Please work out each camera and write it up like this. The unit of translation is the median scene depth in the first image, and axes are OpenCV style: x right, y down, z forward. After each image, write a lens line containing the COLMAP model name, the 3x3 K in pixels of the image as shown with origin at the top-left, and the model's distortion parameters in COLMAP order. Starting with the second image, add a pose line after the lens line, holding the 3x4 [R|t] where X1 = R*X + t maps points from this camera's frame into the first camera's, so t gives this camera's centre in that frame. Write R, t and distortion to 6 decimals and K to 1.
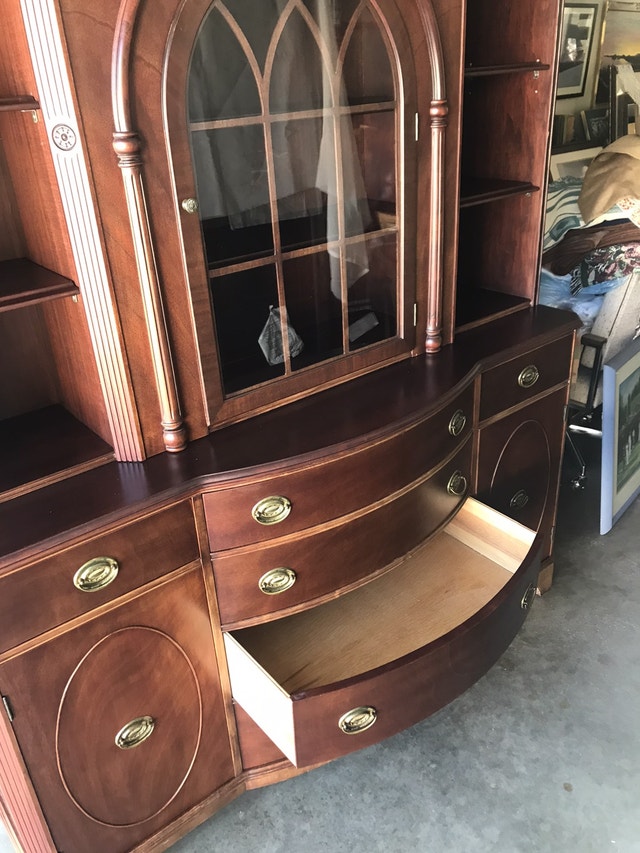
lens RADIAL K [[696.4, 0, 321.0], [0, 696.4, 438.3], [0, 0, 1]] dist [0.062453, -0.080829]
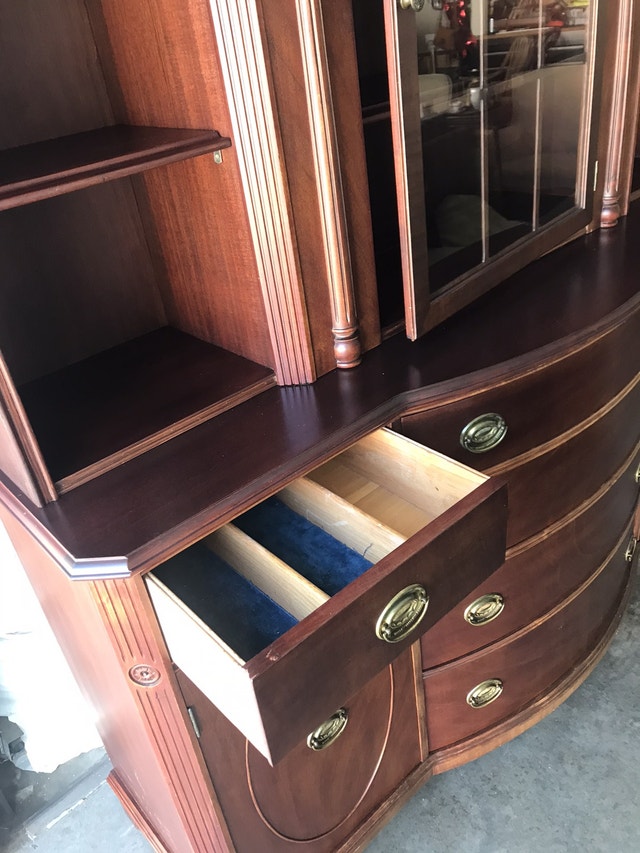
lens RADIAL K [[696.4, 0, 321.0], [0, 696.4, 438.3], [0, 0, 1]] dist [0.062453, -0.080829]
pose [[0.995919, -0.089733, 0.009665, -0.233359], [0.088785, 0.993326, 0.073620, 0.033935], [-0.016206, -0.072462, 0.997240, 0.222490]]
